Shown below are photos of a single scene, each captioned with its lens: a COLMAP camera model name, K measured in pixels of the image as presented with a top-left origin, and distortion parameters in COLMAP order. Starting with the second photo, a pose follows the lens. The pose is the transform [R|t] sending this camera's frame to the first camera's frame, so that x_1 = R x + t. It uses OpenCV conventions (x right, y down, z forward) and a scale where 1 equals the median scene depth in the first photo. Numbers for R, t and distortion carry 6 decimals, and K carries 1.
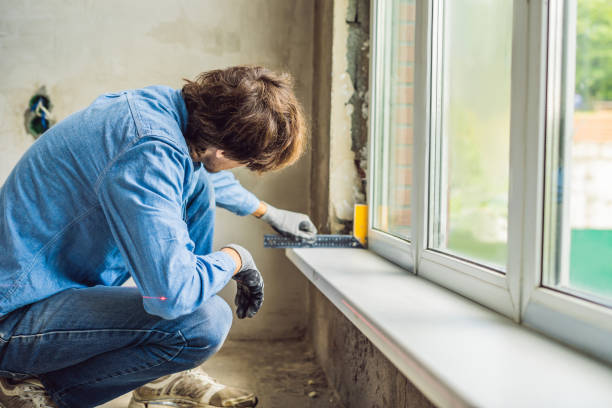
lens RADIAL K [[886.8, 0, 308.3], [0, 886.8, 210.6], [0, 0, 1]] dist [-0.001966, 0.000000]
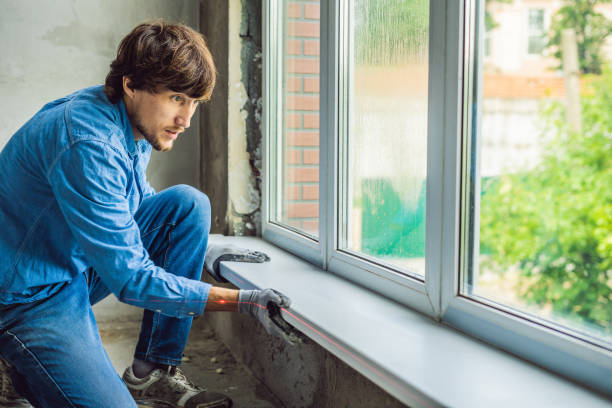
lens RADIAL K [[886.8, 0, 307.6], [0, 886.8, 200.1], [0, 0, 1]] dist [-0.001966, 0.000000]
pose [[0.975328, -0.025881, 0.219236, -0.124437], [0.014063, 0.998371, 0.055294, -0.067523], [-0.220310, -0.050847, 0.974104, -0.115730]]
